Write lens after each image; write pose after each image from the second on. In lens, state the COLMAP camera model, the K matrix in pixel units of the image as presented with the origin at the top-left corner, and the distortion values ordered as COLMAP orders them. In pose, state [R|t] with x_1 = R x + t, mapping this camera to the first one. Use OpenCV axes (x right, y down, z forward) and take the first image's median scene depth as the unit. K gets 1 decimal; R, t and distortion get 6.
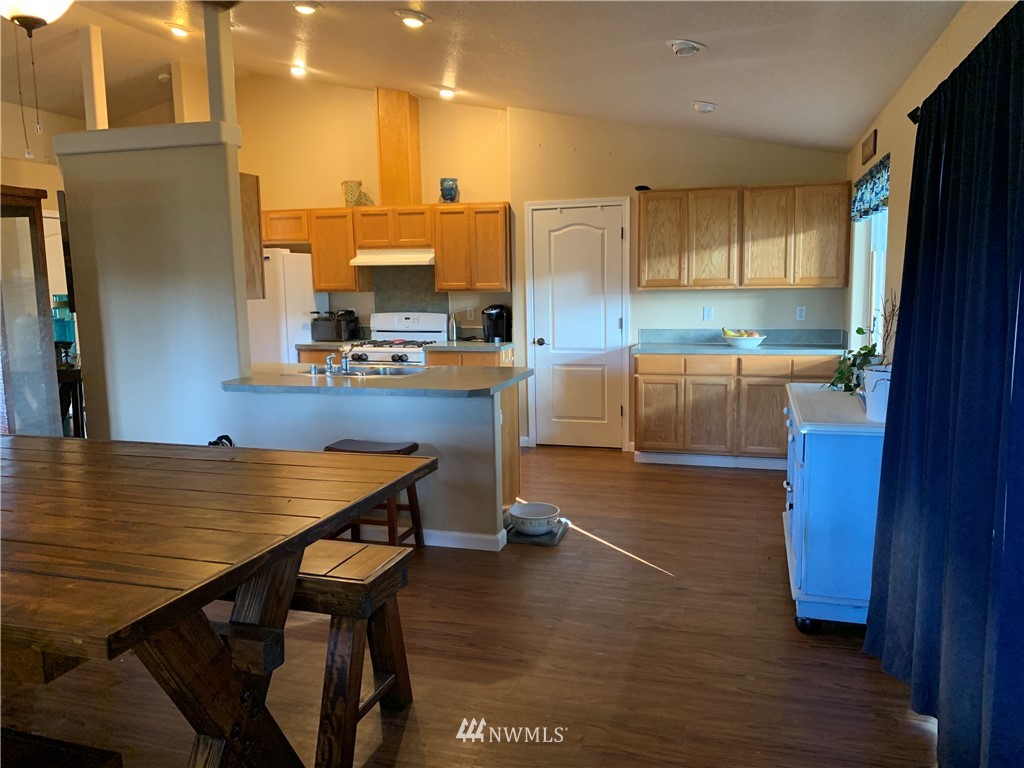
lens RADIAL K [[793.7, 0, 511.9], [0, 793.7, 383.5], [0, 0, 1]] dist [0.067933, -0.041725]
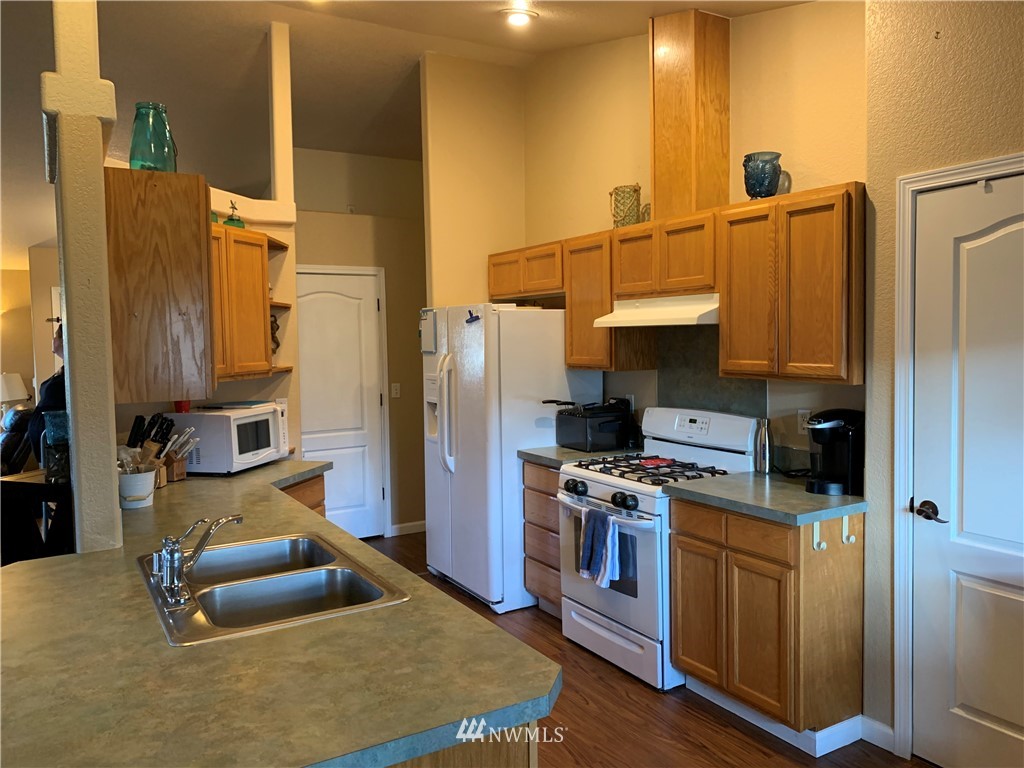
lens RADIAL K [[793.7, 0, 510.8], [0, 793.7, 380.0], [0, 0, 1]] dist [0.067933, -0.041725]
pose [[0.740333, 0.038669, -0.671127, 0.147188], [-0.083227, 0.995936, -0.034426, -0.083385], [0.667068, 0.081342, 0.740543, 0.523526]]
